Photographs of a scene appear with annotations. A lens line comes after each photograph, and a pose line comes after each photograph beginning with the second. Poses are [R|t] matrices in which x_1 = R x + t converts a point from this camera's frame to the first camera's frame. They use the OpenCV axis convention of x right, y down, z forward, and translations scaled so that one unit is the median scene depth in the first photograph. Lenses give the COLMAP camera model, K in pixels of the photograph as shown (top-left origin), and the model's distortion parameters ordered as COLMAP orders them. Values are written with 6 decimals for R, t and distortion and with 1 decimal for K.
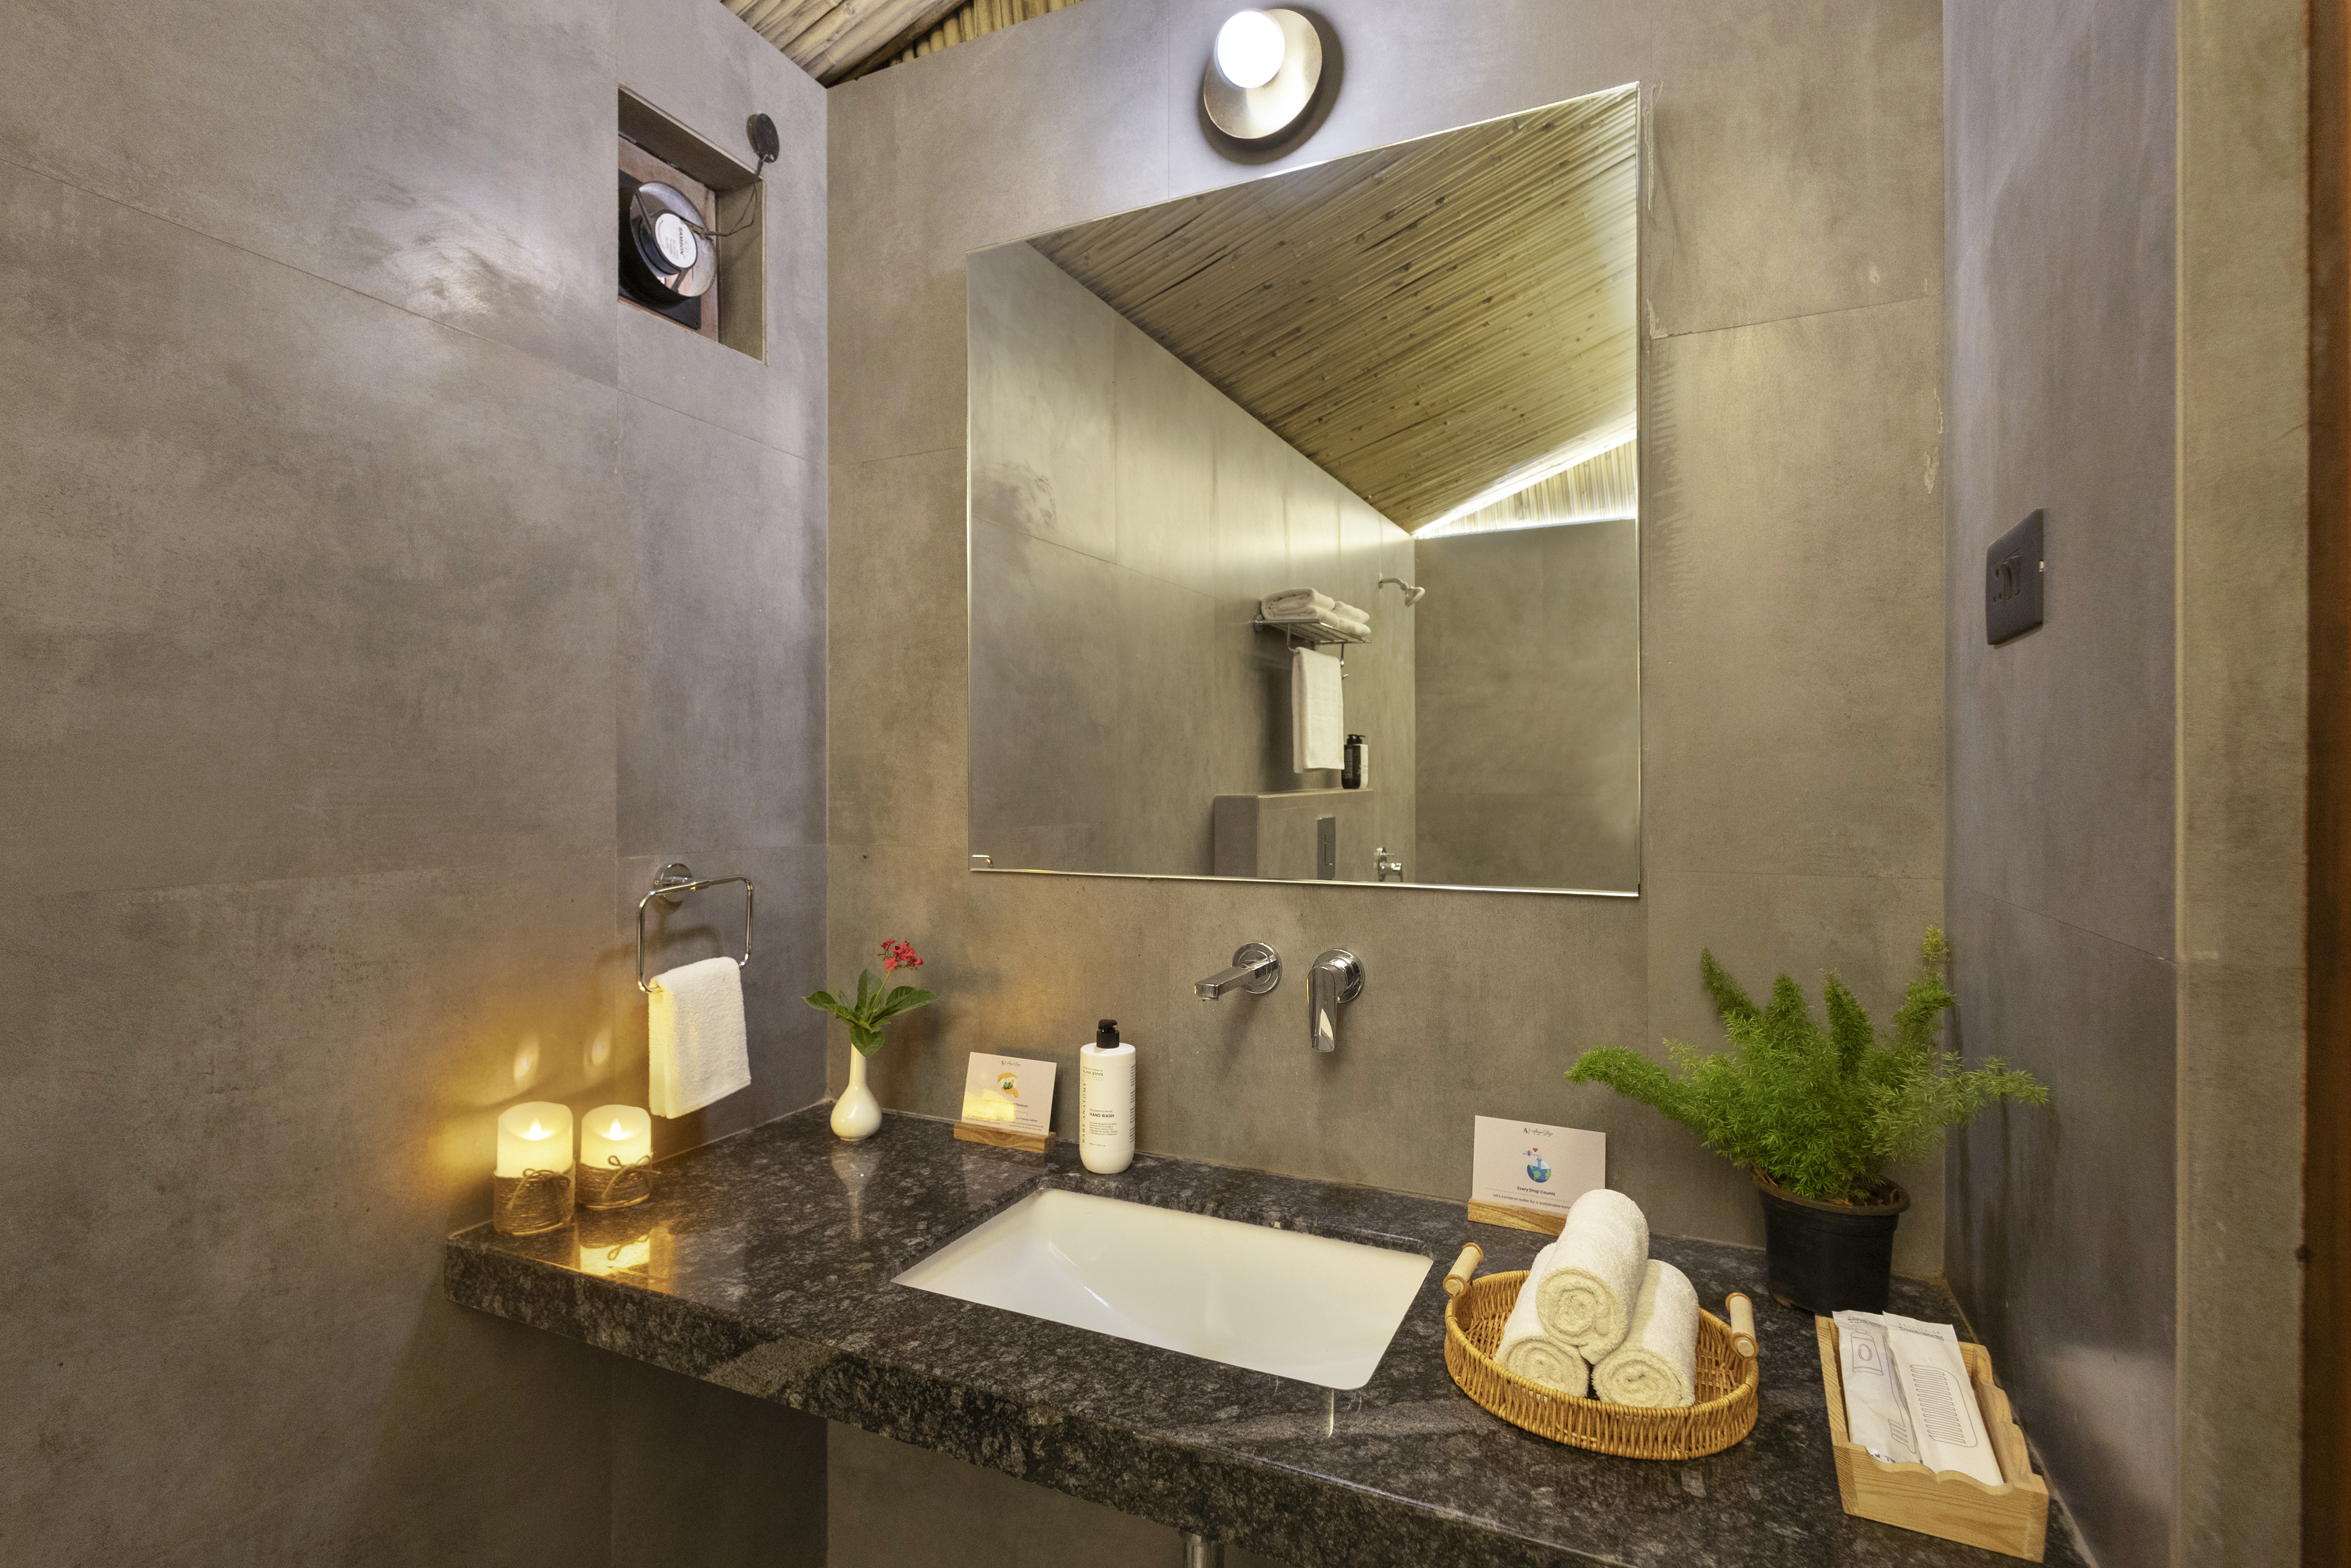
lens RADIAL K [[1065.0, 0, 1172.2], [0, 1065.0, 798.2], [0, 0, 1]] dist [-0.003286, -0.000054]
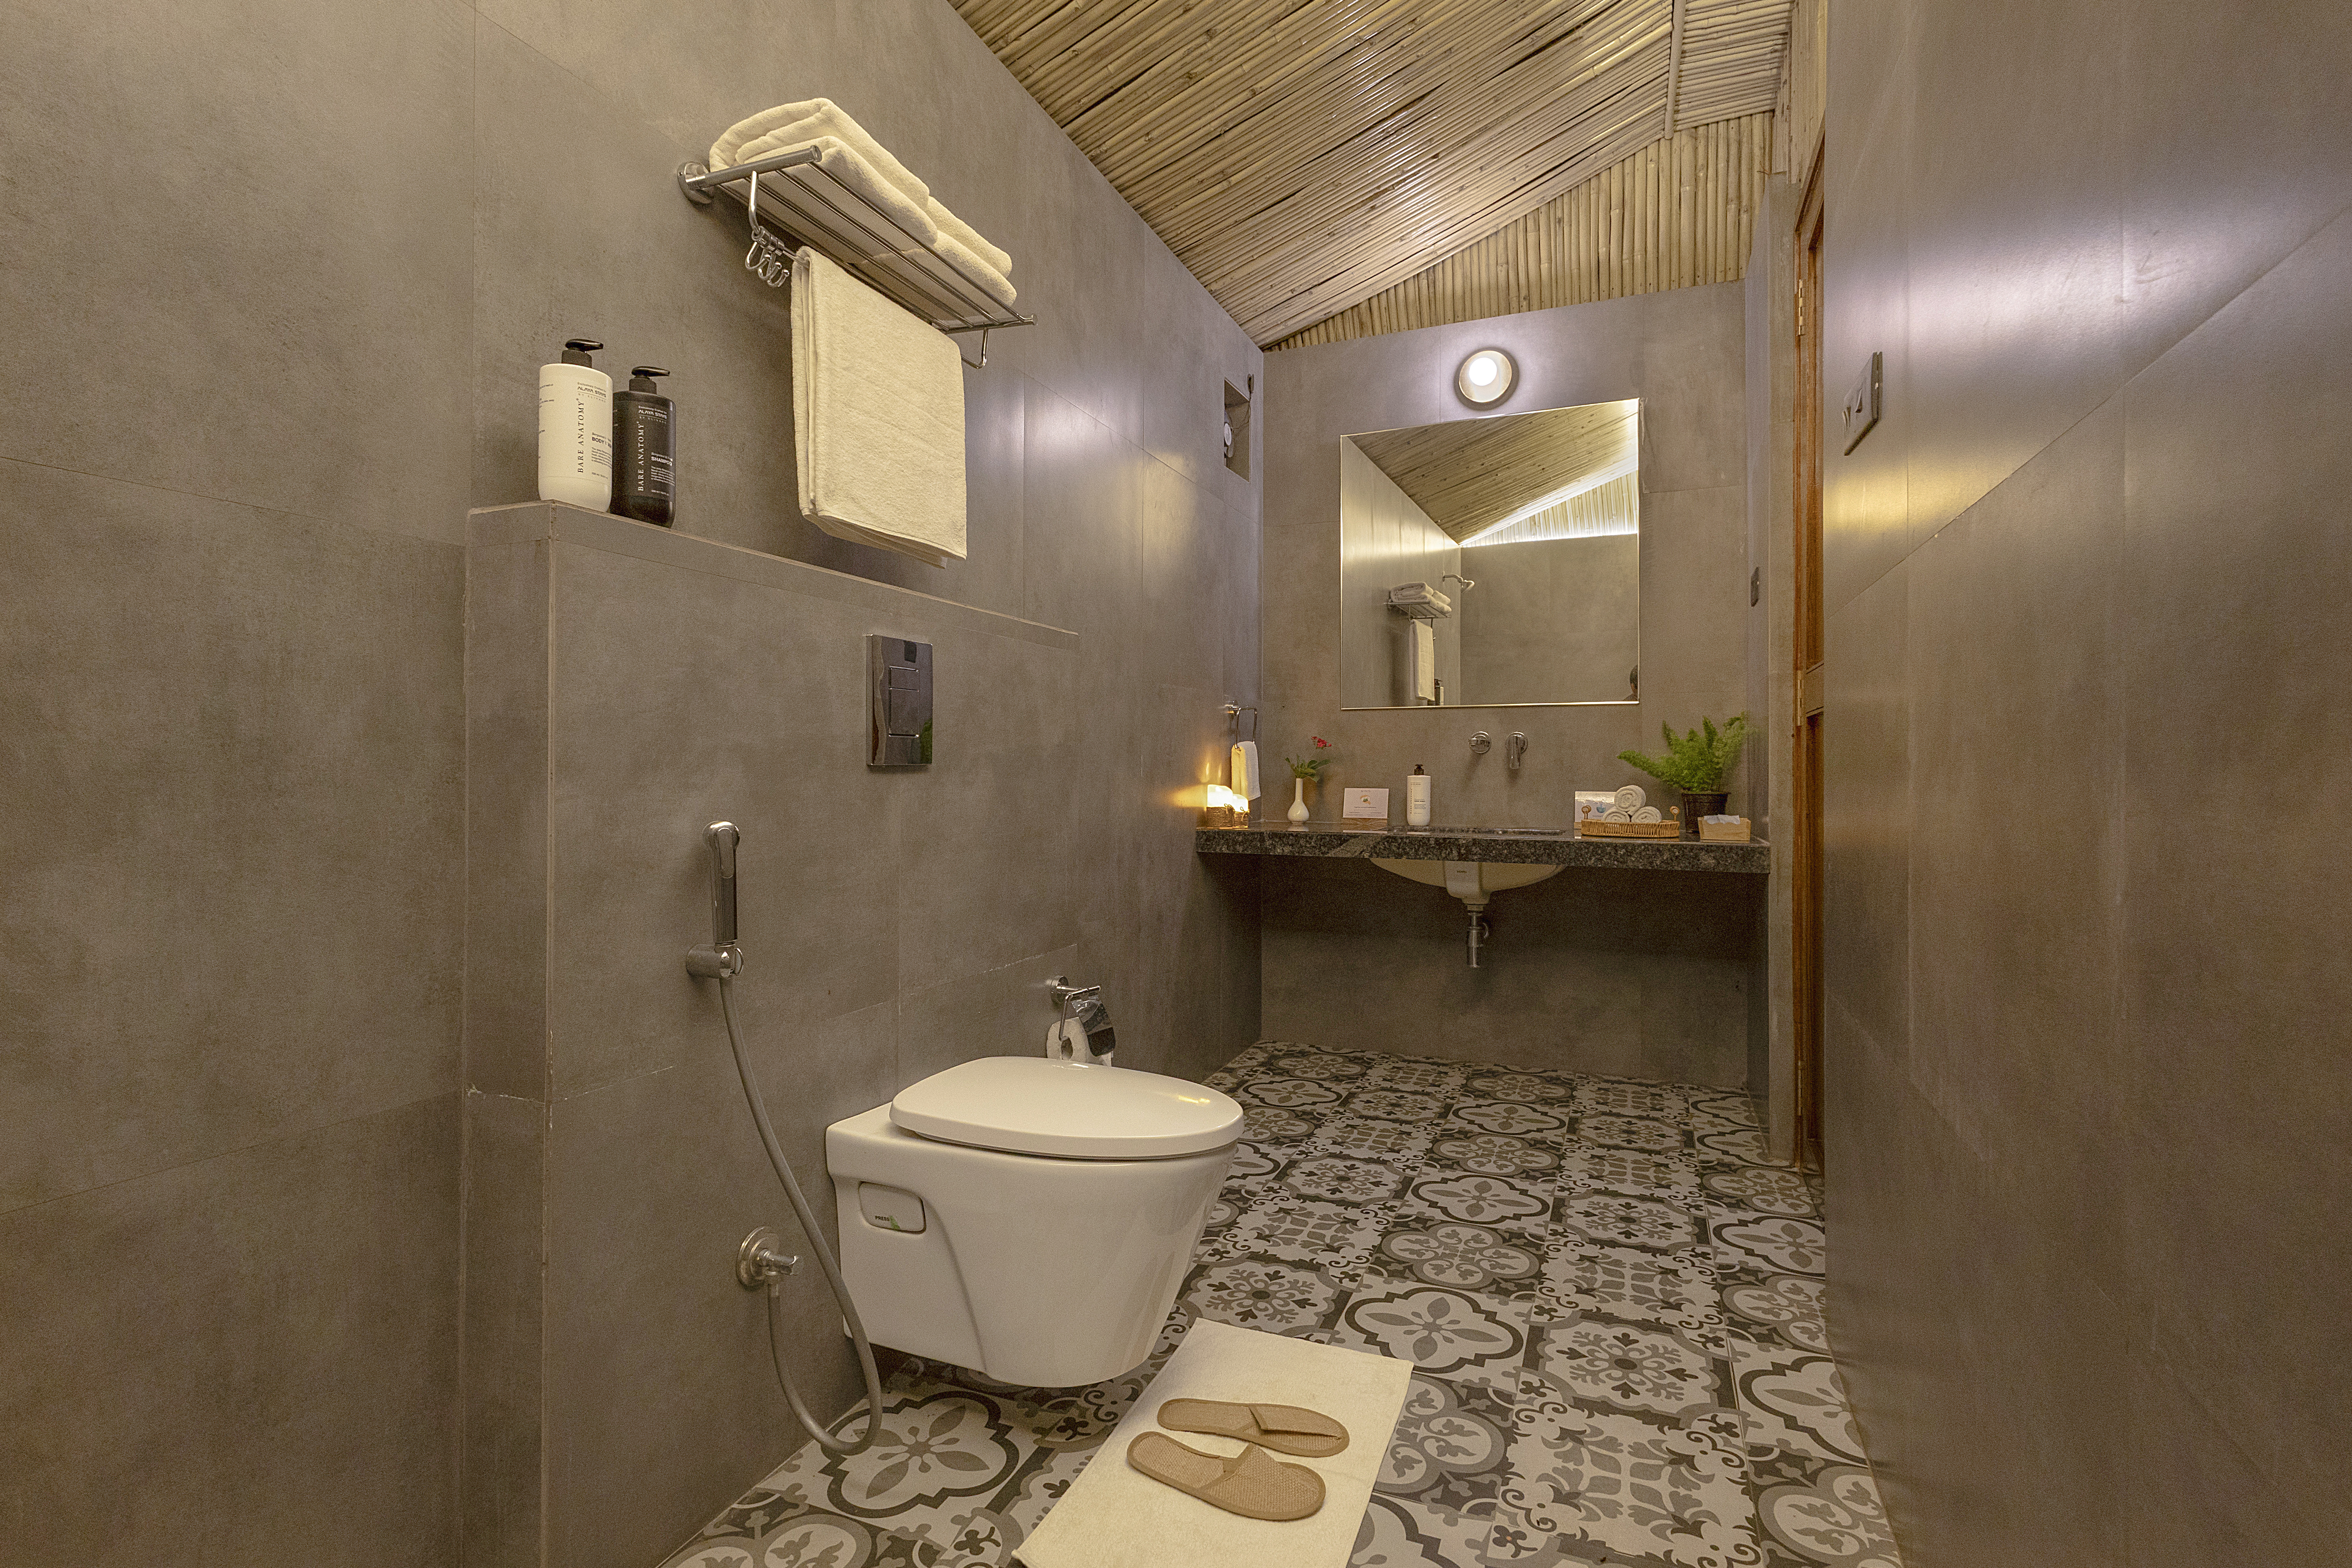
lens RADIAL K [[1090.6, 0, 1162.3], [0, 1090.6, 782.3], [0, 0, 1]] dist [0.000083, 0.000528]
pose [[0.999331, 0.002013, 0.036524, -0.653394], [-0.001745, 0.999971, -0.007369, 0.240357], [-0.036538, 0.007300, 0.999306, -1.289838]]
